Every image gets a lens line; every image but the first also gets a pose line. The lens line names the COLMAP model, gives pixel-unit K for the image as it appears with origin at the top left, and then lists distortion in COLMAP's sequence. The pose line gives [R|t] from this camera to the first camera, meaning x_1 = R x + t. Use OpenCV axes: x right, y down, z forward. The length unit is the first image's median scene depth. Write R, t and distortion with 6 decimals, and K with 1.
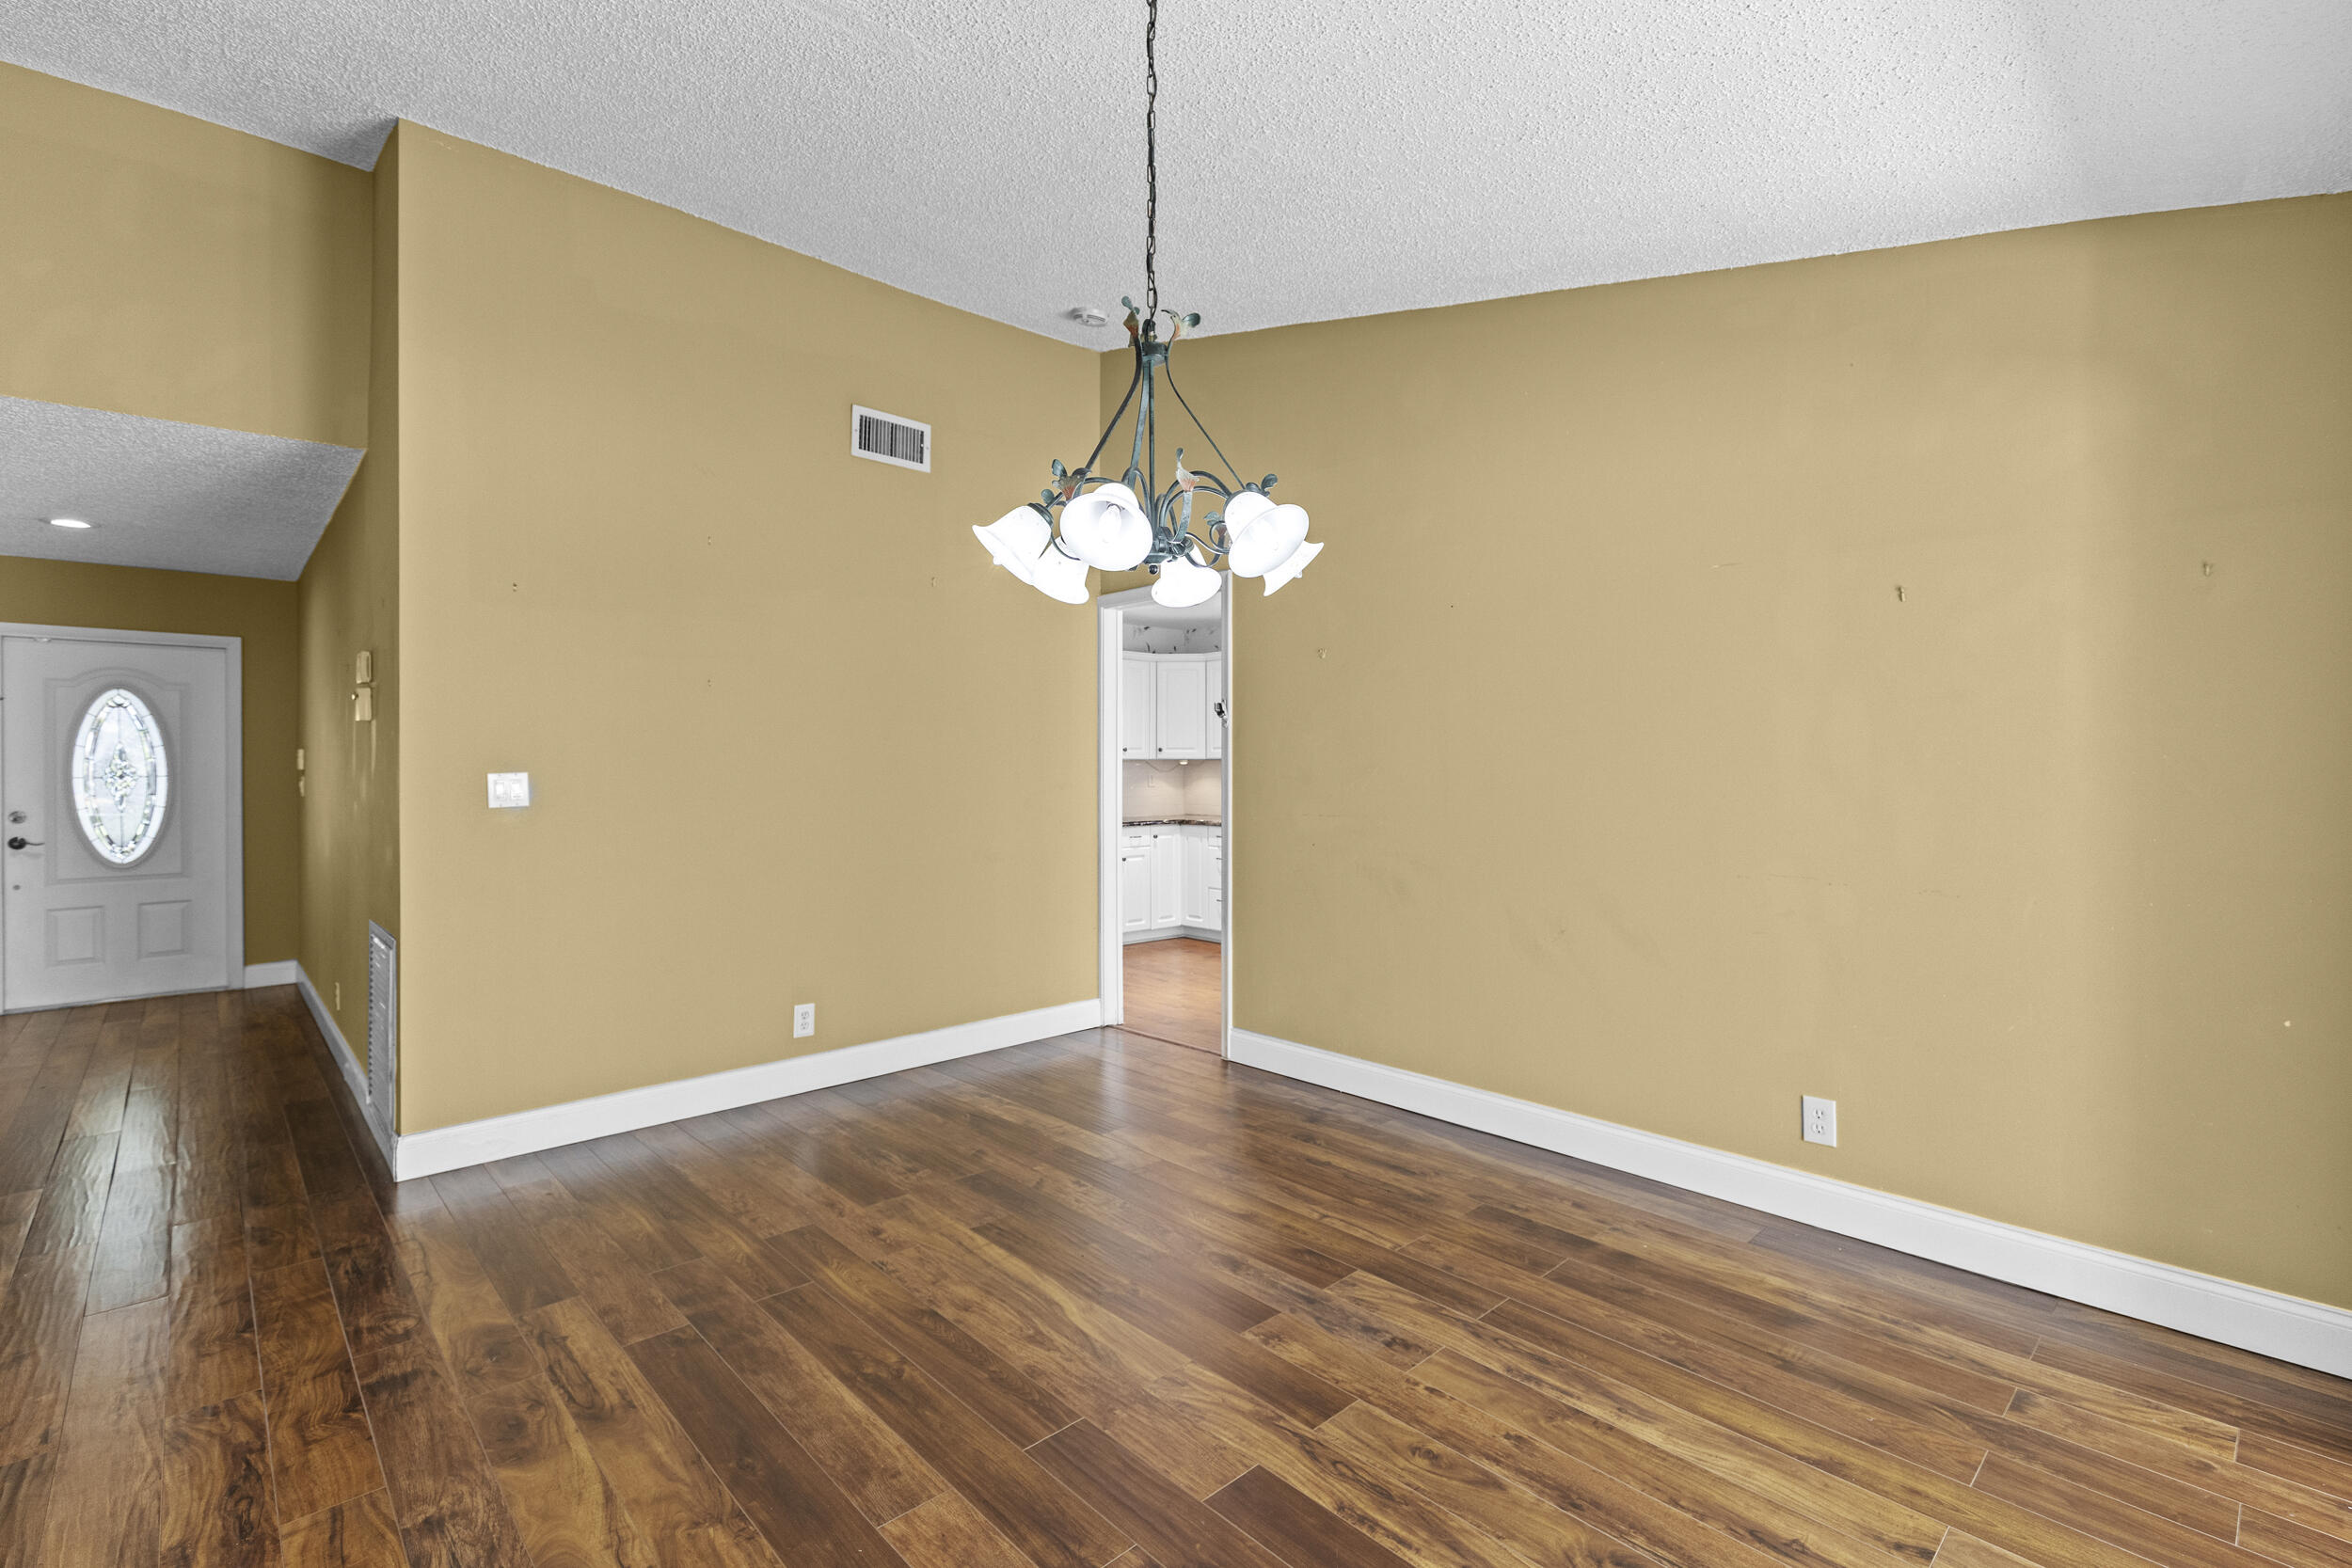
lens RADIAL K [[1073.0, 0, 1177.1], [0, 1073.0, 771.4], [0, 0, 1]] dist [0.000743, -0.000197]
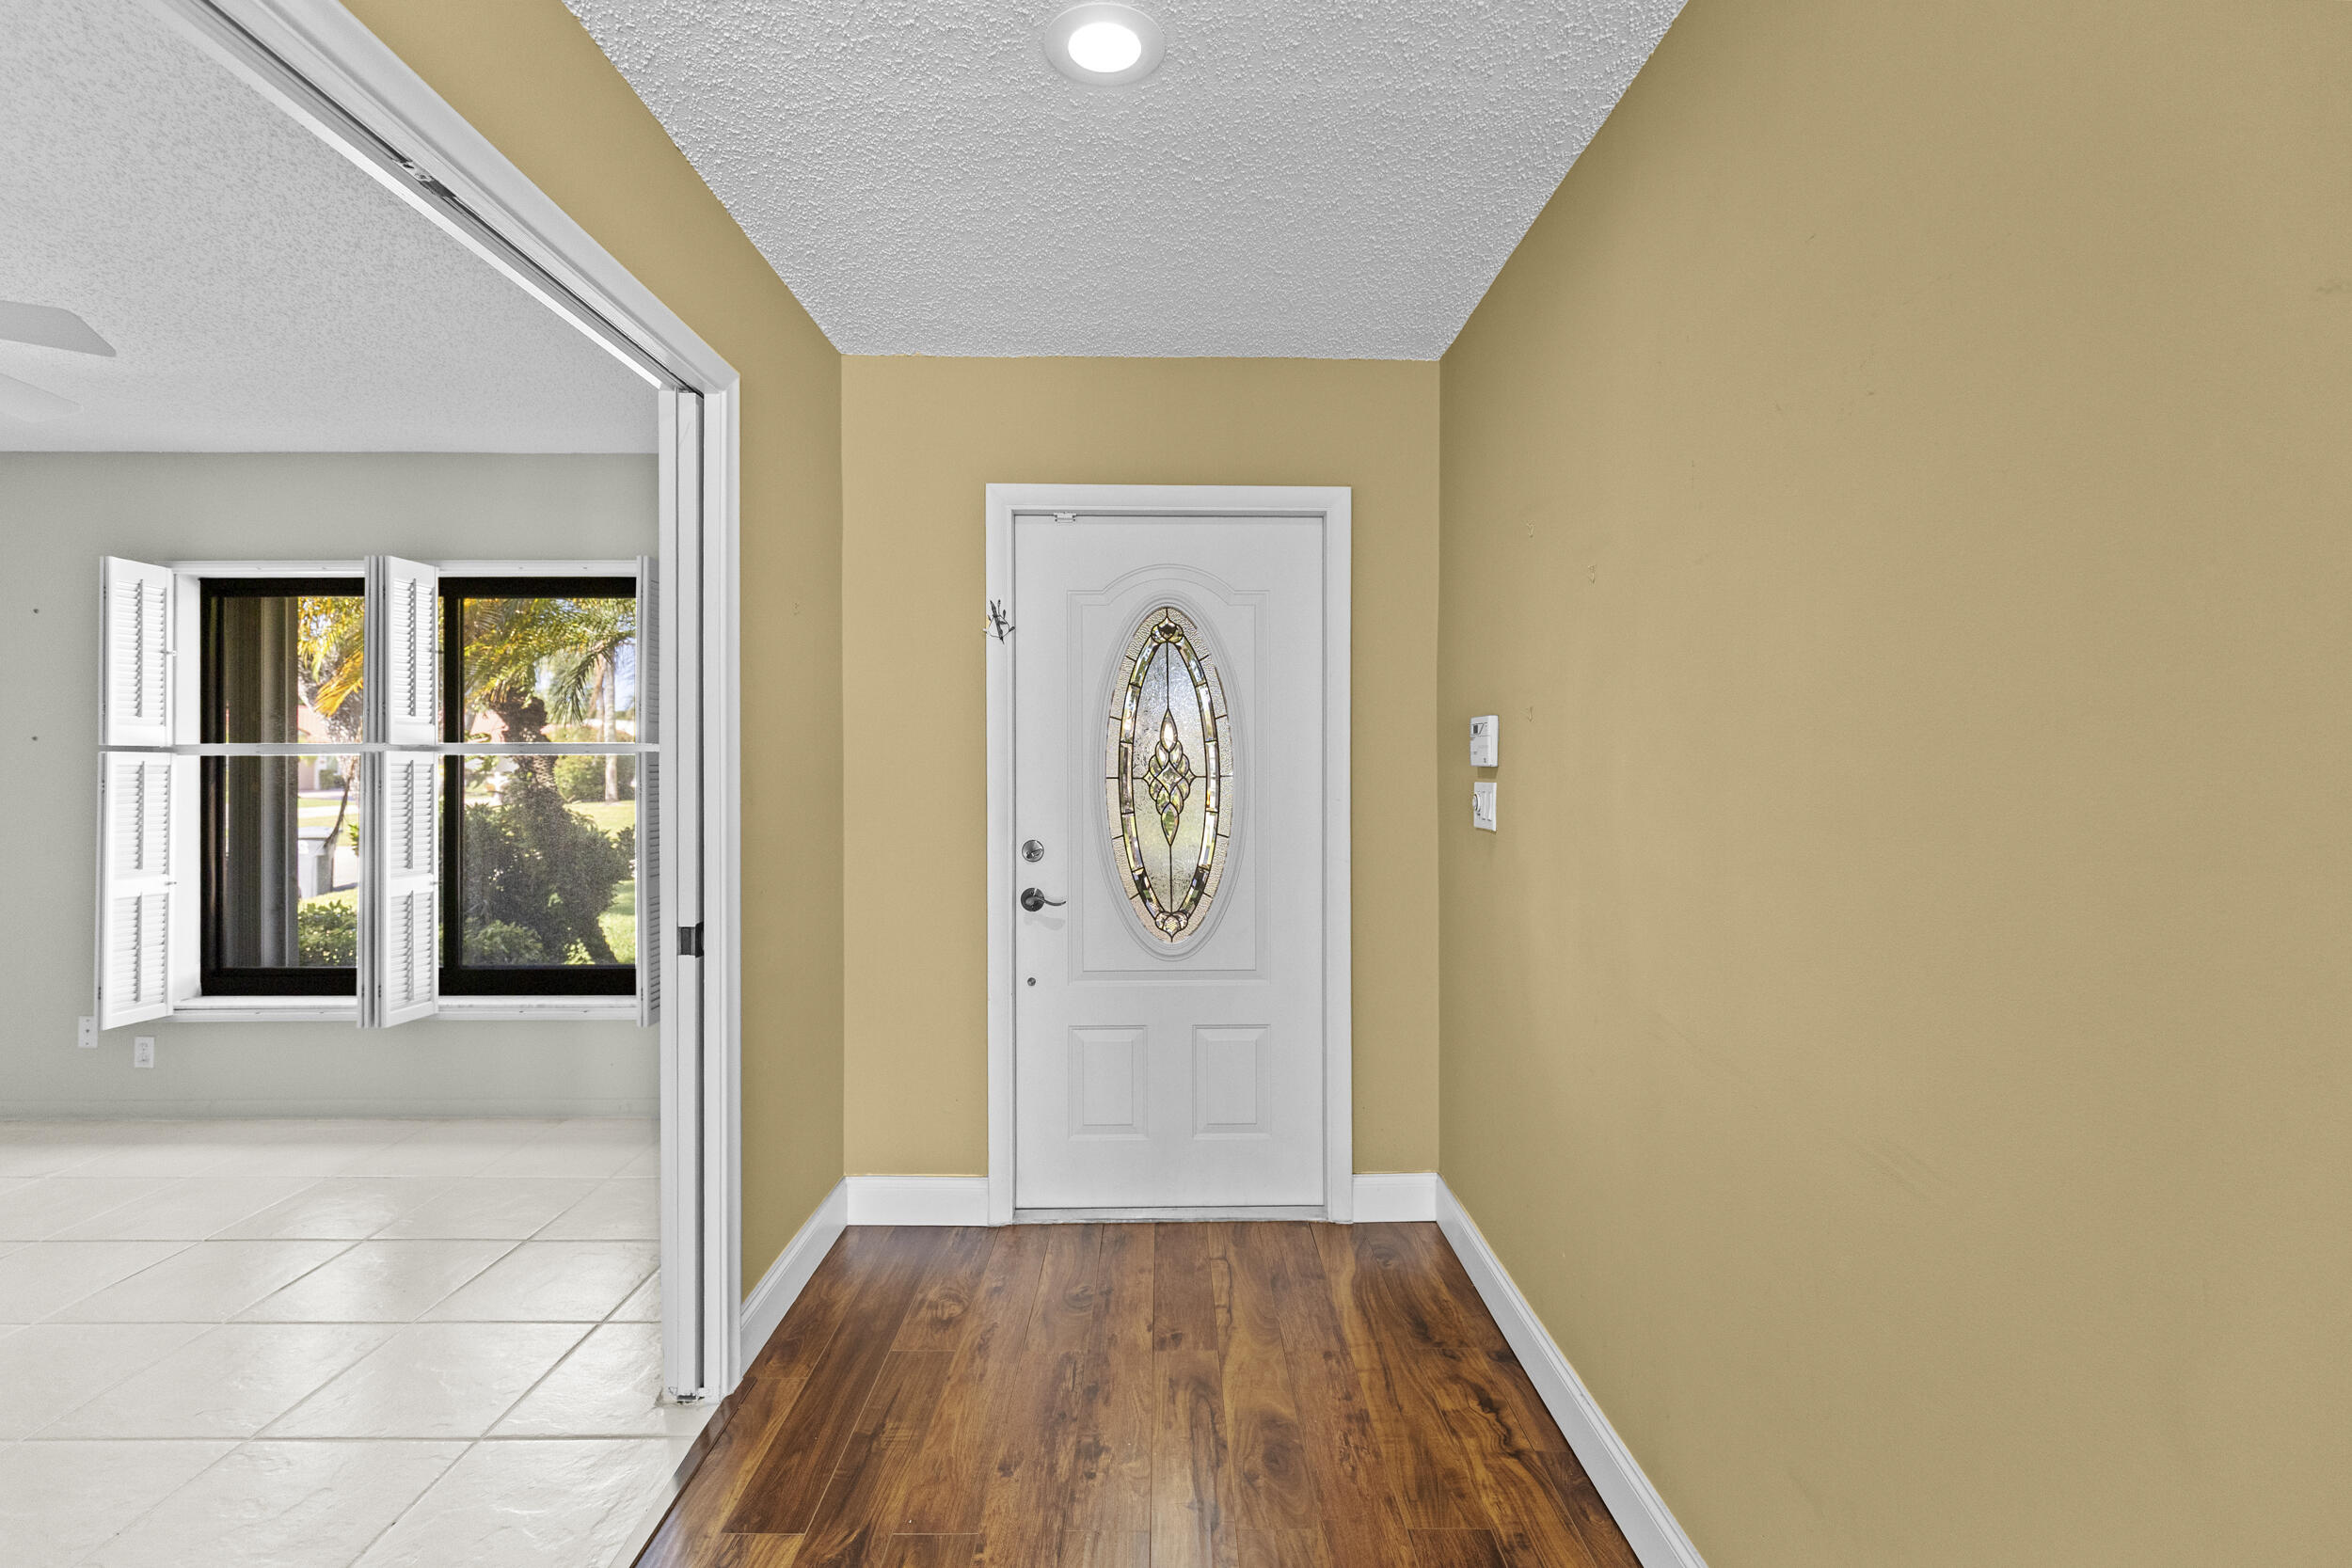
lens RADIAL K [[1073.0, 0, 1175.4], [0, 1073.0, 772.2], [0, 0, 1]] dist [0.000743, -0.000197]
pose [[0.743290, 0.005850, -0.668944, -0.658169], [-0.002792, 0.999980, 0.005641, -0.000437], [0.668964, -0.002325, 0.743291, 0.639325]]
